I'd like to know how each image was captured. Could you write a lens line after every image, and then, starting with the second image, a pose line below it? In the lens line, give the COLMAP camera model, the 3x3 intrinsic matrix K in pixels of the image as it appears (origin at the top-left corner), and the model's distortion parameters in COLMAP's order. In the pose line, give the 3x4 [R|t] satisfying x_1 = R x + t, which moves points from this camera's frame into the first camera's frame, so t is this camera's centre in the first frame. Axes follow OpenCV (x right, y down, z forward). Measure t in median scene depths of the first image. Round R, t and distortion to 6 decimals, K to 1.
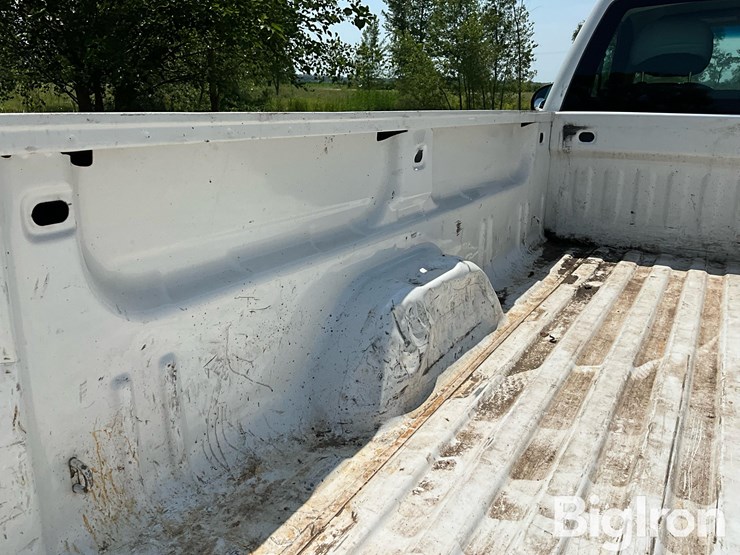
lens RADIAL K [[620.9, 0, 370.0], [0, 620.9, 277.5], [0, 0, 1]] dist [0.114229, -0.260463]
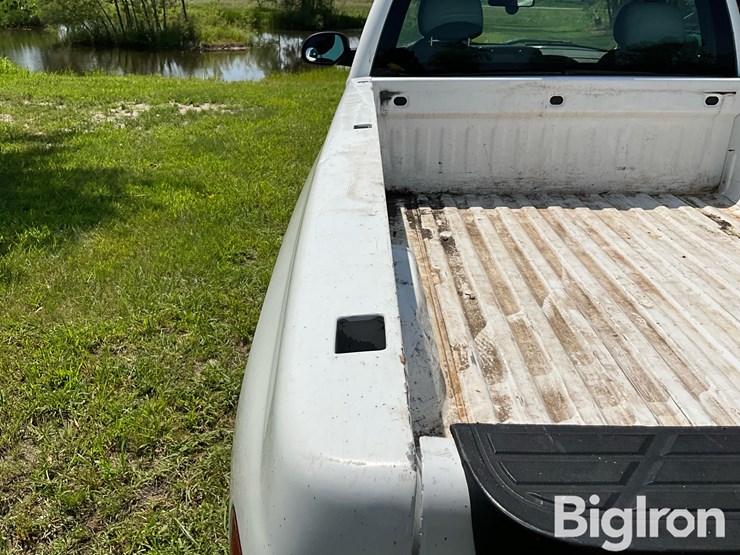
lens RADIAL K [[620.9, 0, 370.0], [0, 620.9, 277.5], [0, 0, 1]] dist [0.114229, -0.260463]
pose [[0.866467, -0.207356, 0.454134, -0.307208], [0.141833, 0.974423, 0.174306, -0.128517], [-0.478663, -0.086619, 0.873716, 0.012229]]
